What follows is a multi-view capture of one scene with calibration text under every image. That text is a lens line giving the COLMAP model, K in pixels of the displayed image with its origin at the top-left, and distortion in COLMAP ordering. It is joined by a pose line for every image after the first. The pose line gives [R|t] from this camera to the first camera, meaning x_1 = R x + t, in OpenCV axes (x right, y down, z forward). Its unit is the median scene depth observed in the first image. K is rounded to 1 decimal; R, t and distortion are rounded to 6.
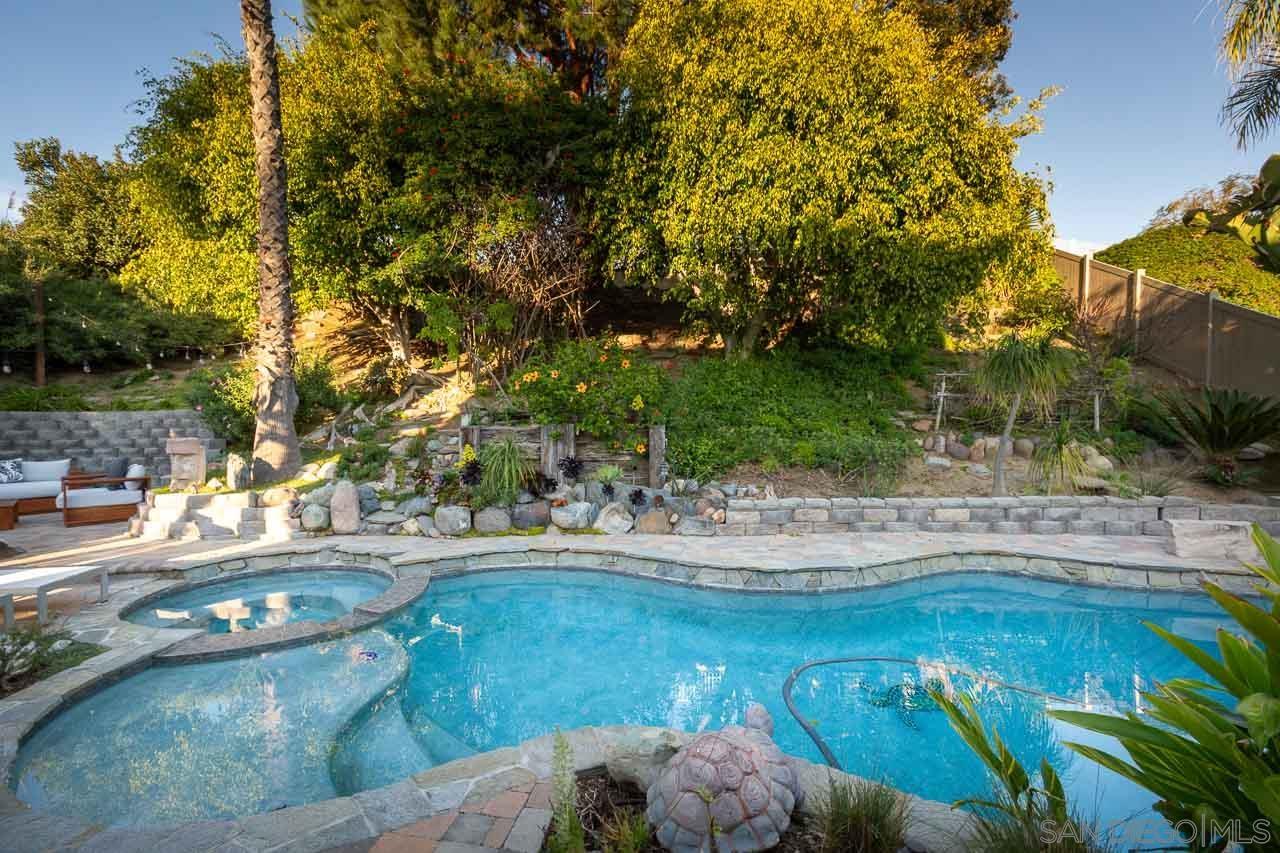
lens RADIAL K [[572.8, 0, 640.3], [0, 572.8, 423.1], [0, 0, 1]] dist [0.009660, -0.001085]
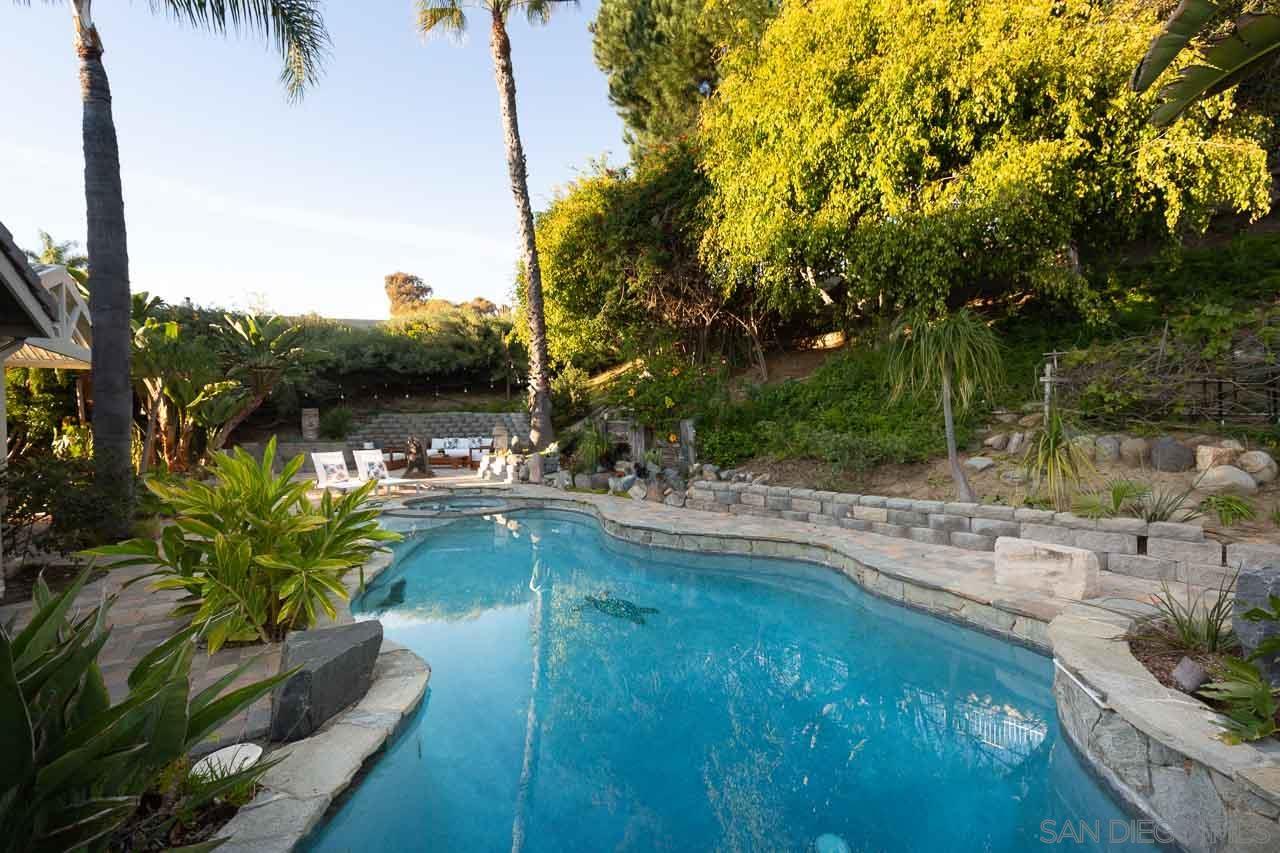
lens RADIAL K [[572.8, 0, 635.6], [0, 572.8, 426.9], [0, 0, 1]] dist [0.009660, -0.001085]
pose [[0.672157, 0.008085, -0.740364, 0.982104], [0.001563, 0.999923, 0.012338, 0.003980], [0.740407, -0.009451, 0.672093, 0.076141]]
